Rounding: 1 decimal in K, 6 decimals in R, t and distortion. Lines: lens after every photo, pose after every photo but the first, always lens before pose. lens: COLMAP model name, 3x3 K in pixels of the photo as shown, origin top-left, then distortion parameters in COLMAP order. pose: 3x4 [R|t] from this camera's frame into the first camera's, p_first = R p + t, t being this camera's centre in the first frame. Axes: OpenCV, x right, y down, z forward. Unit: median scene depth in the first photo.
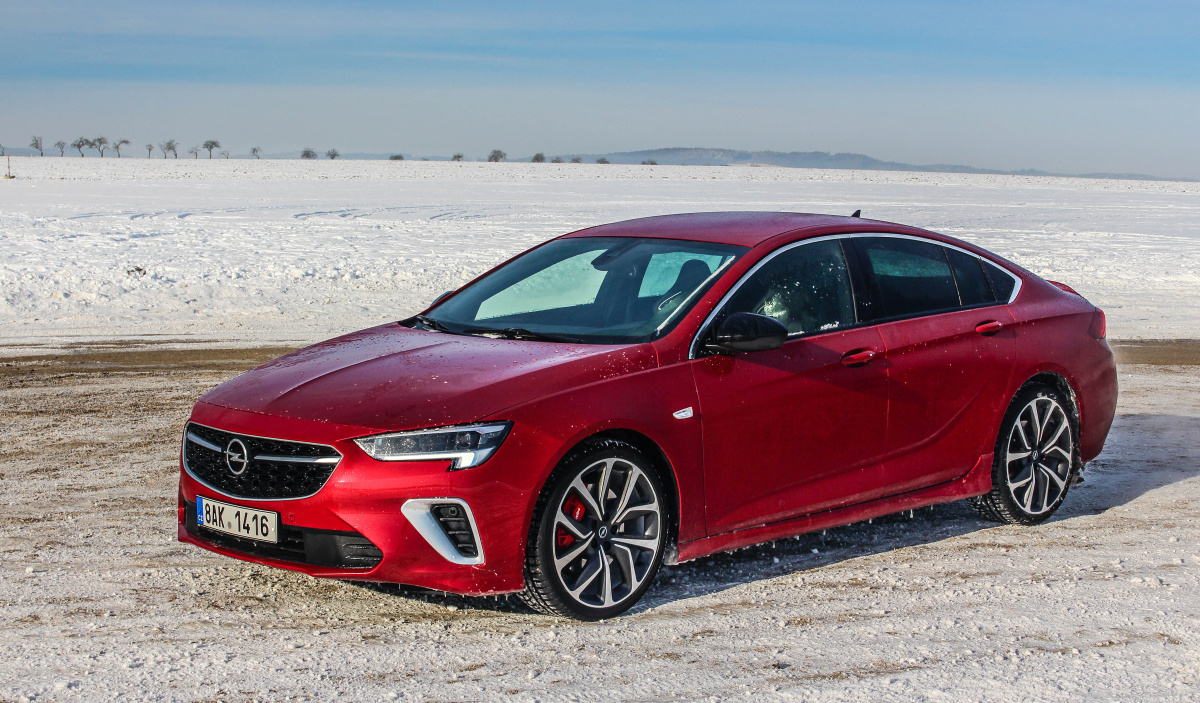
lens RADIAL K [[2007.0, 0, 599.6], [0, 2007.0, 348.8], [0, 0, 1]] dist [-0.025548, 0.000000]
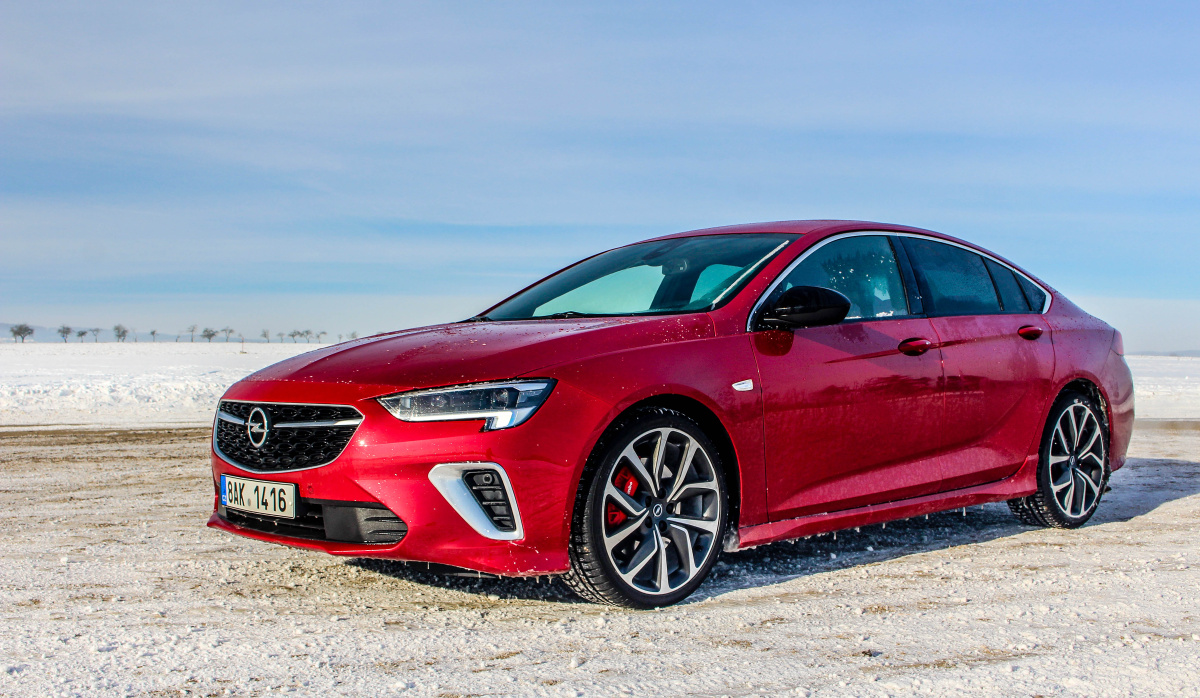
lens RADIAL K [[1336.7, 0, 598.6], [0, 1336.7, 354.6], [0, 0, 1]] dist [-0.081791, 0.000000]
pose [[0.999416, -0.007570, -0.033330, -0.004452], [0.004476, 0.995755, -0.091933, 0.076989], [0.033885, 0.091730, 0.995207, 0.394789]]
